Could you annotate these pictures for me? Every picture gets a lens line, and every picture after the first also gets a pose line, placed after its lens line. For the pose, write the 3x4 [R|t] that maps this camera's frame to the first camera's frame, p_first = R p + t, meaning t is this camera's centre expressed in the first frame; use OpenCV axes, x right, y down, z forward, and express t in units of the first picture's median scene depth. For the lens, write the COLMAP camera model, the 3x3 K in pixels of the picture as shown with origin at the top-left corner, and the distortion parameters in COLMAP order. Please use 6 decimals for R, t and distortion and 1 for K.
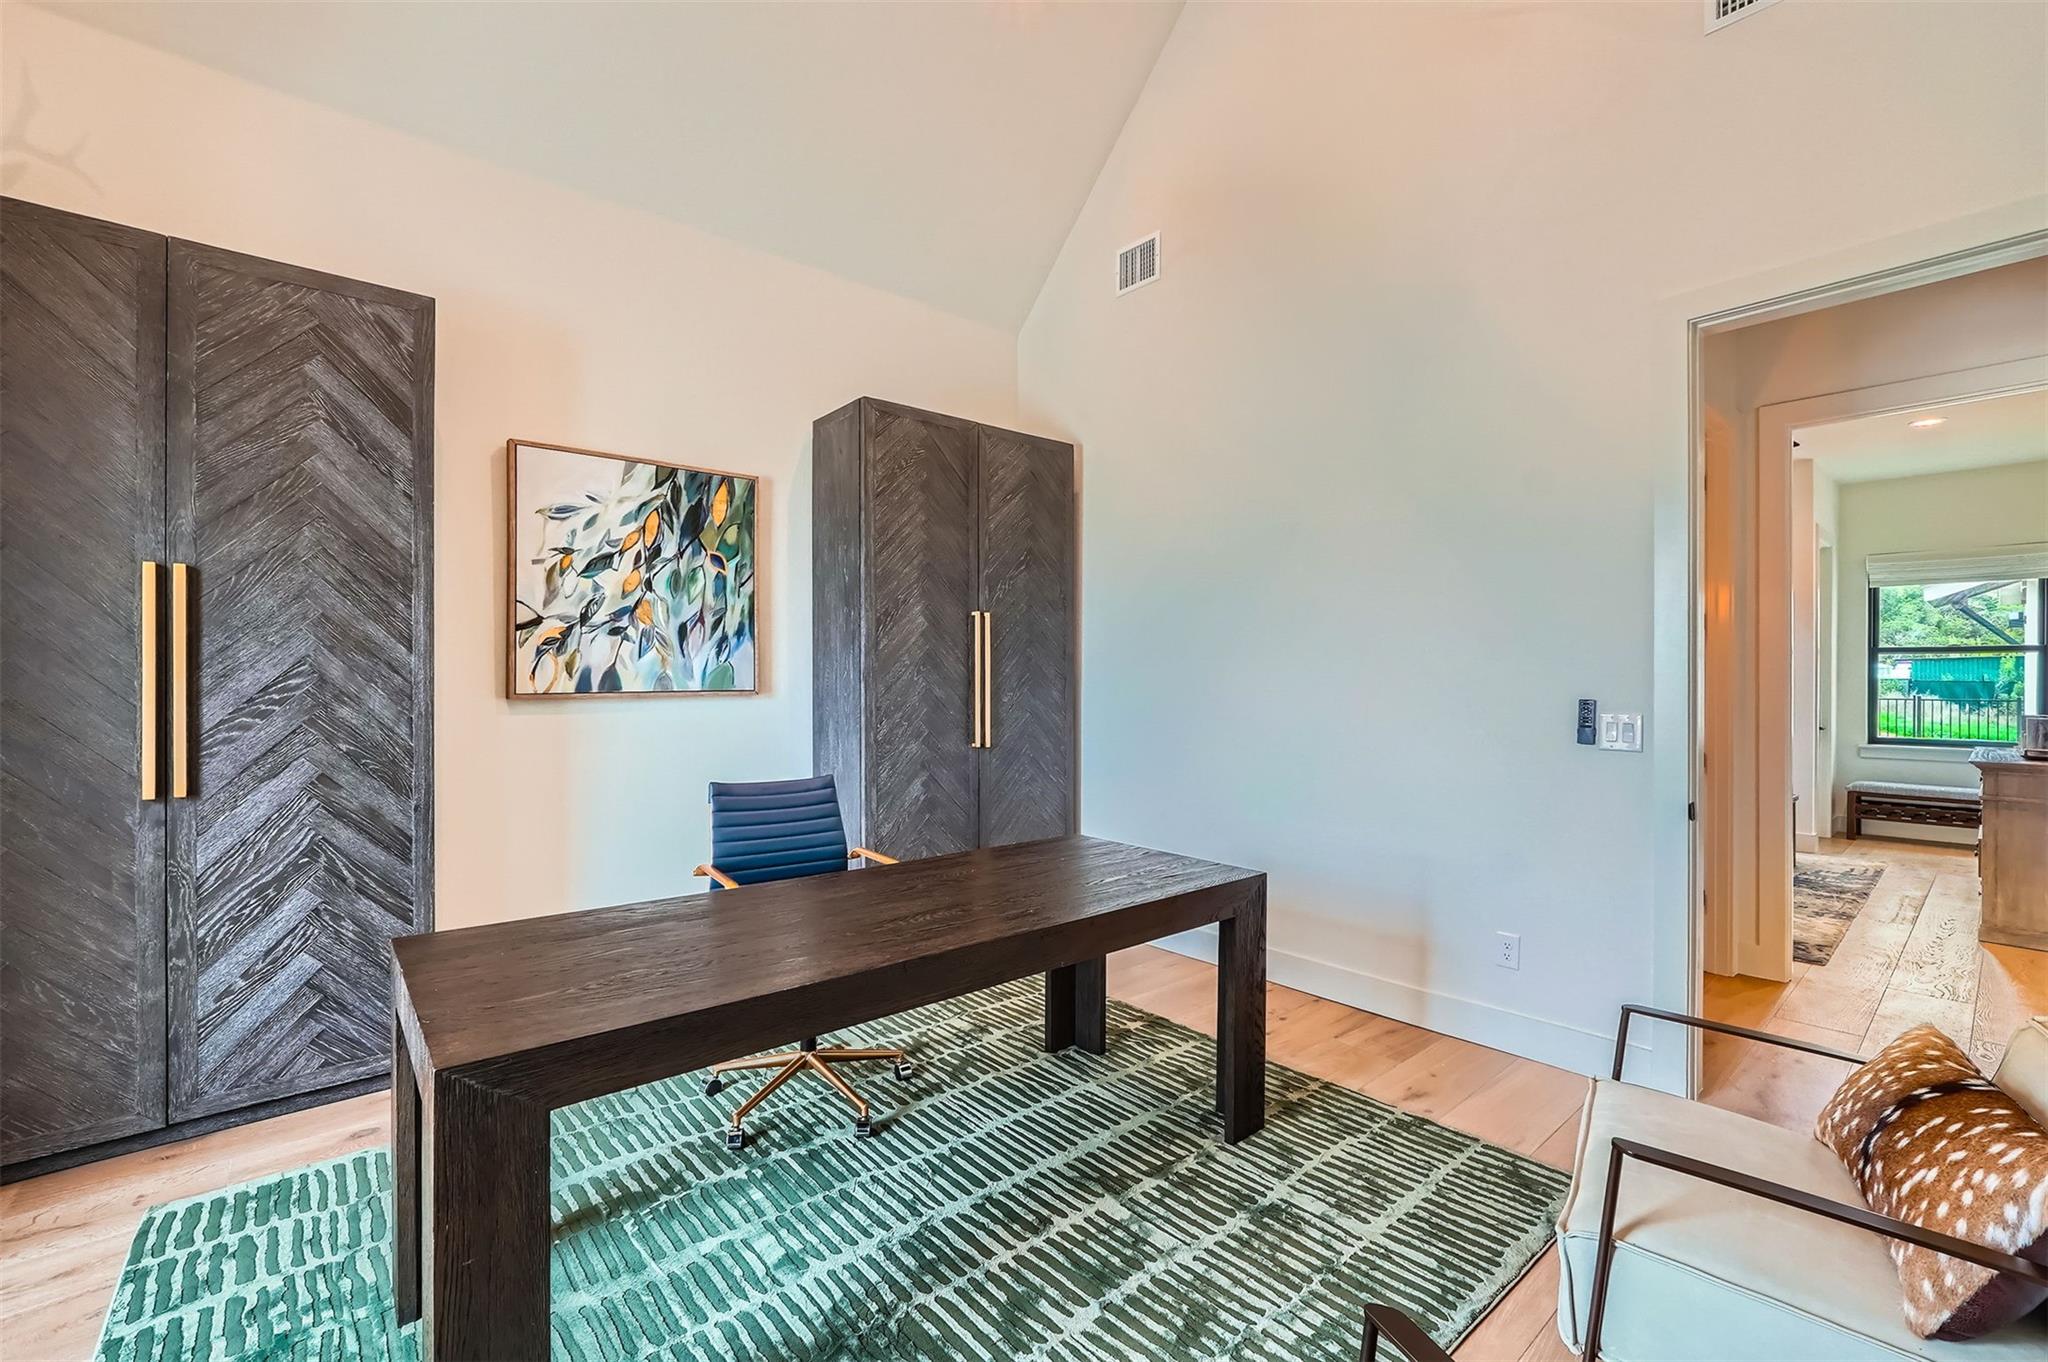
lens RADIAL K [[865.2, 0, 1019.6], [0, 865.2, 682.9], [0, 0, 1]] dist [-0.004602, 0.000532]
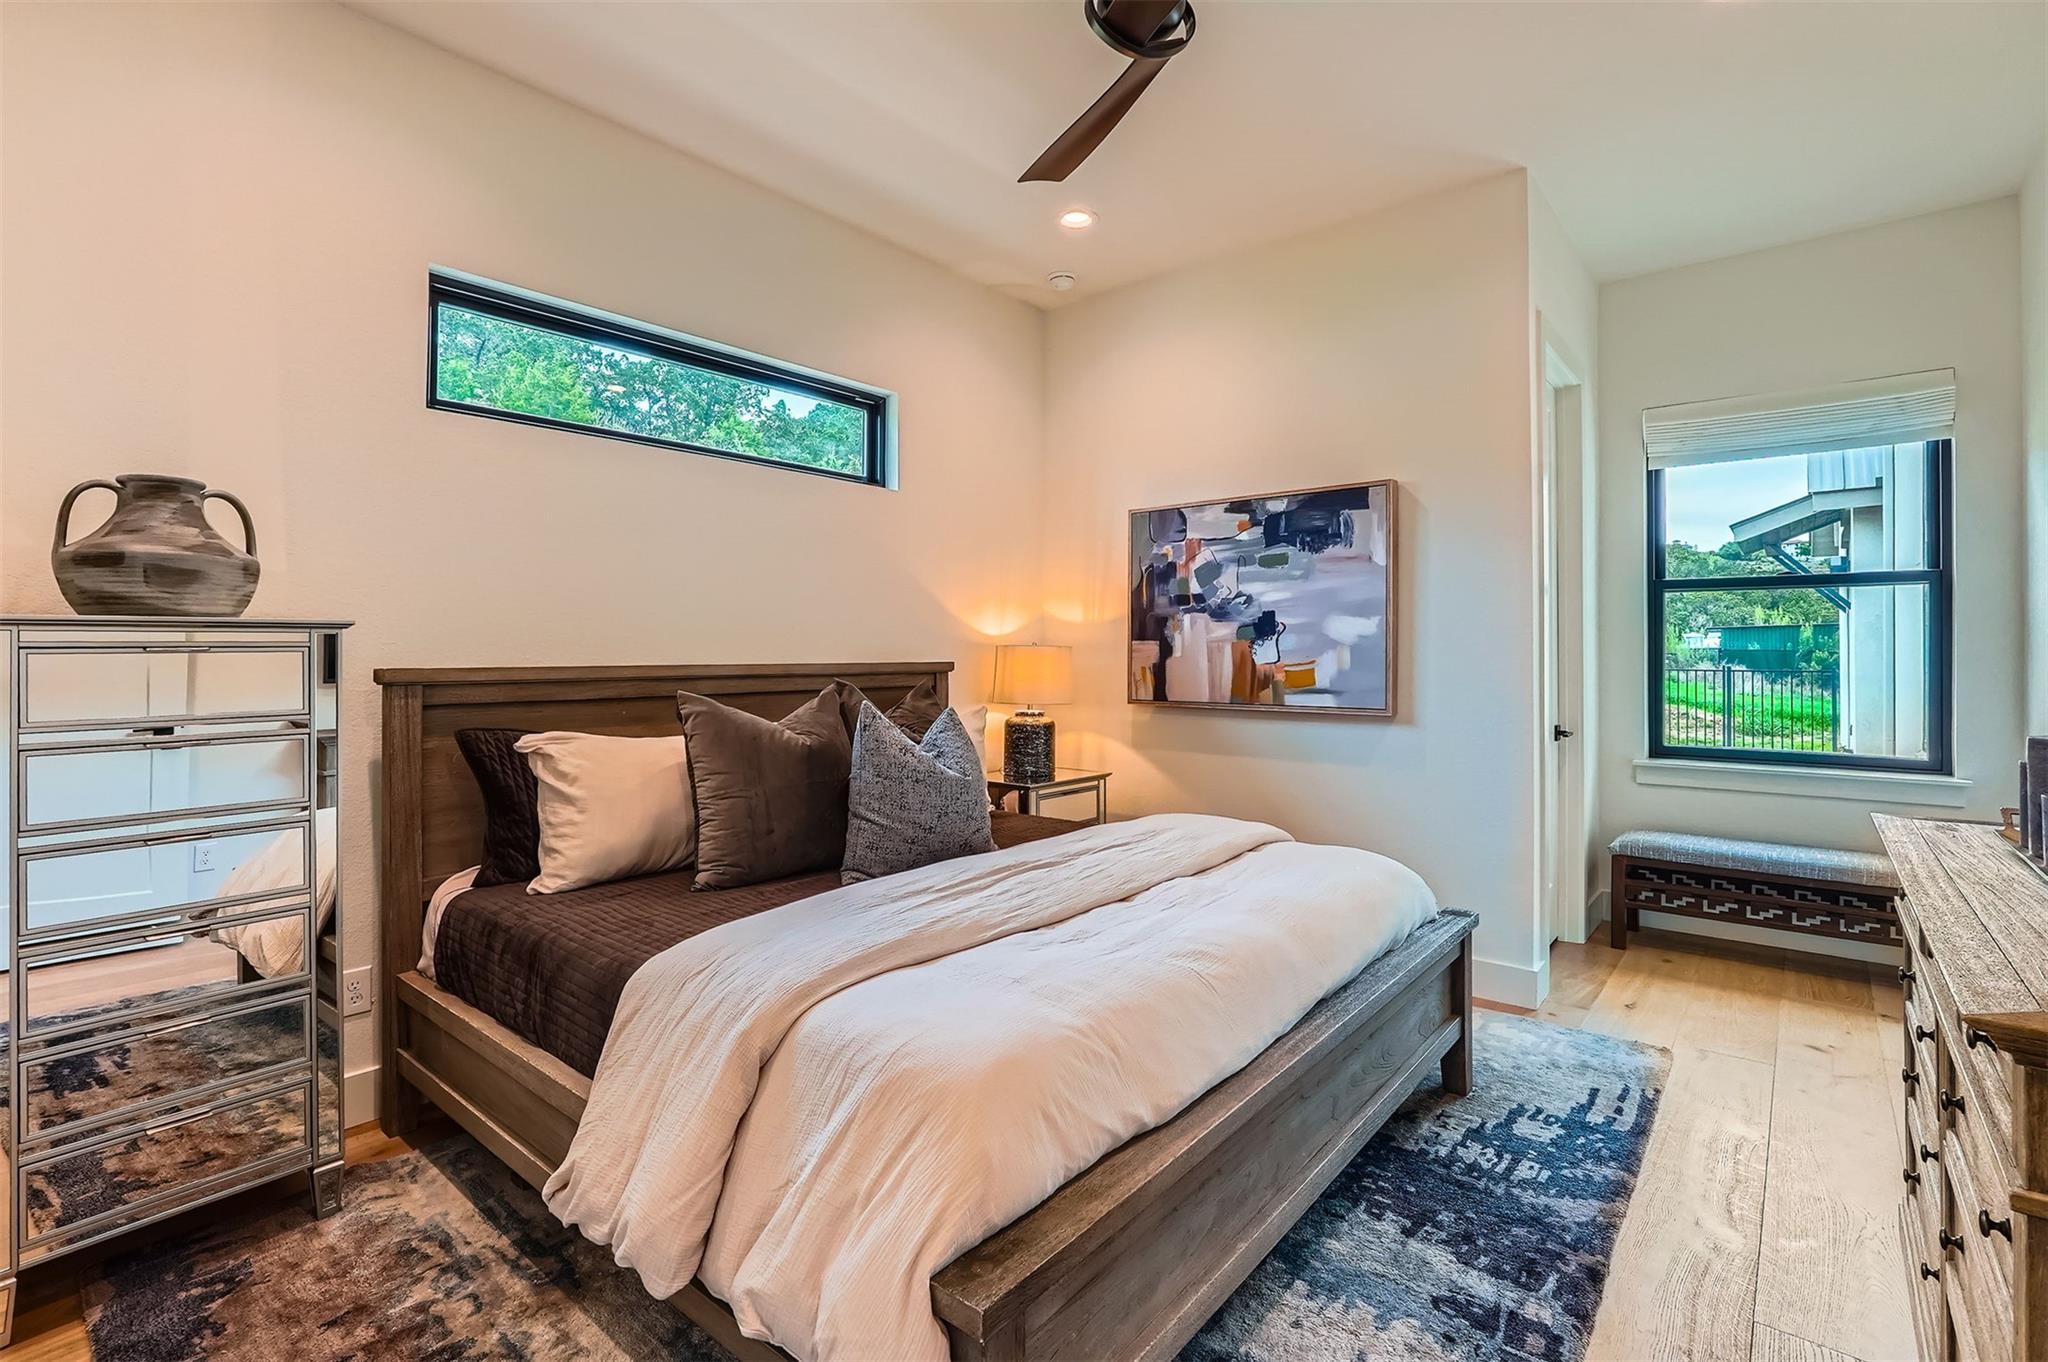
lens RADIAL K [[938.7, 0, 1026.3], [0, 938.7, 670.8], [0, 0, 1]] dist [-0.004227, -0.000514]
pose [[0.986520, -0.014509, 0.162998, 0.273797], [0.013279, 0.999875, 0.008634, 0.003107], [-0.163103, -0.006353, 0.986589, 0.262801]]
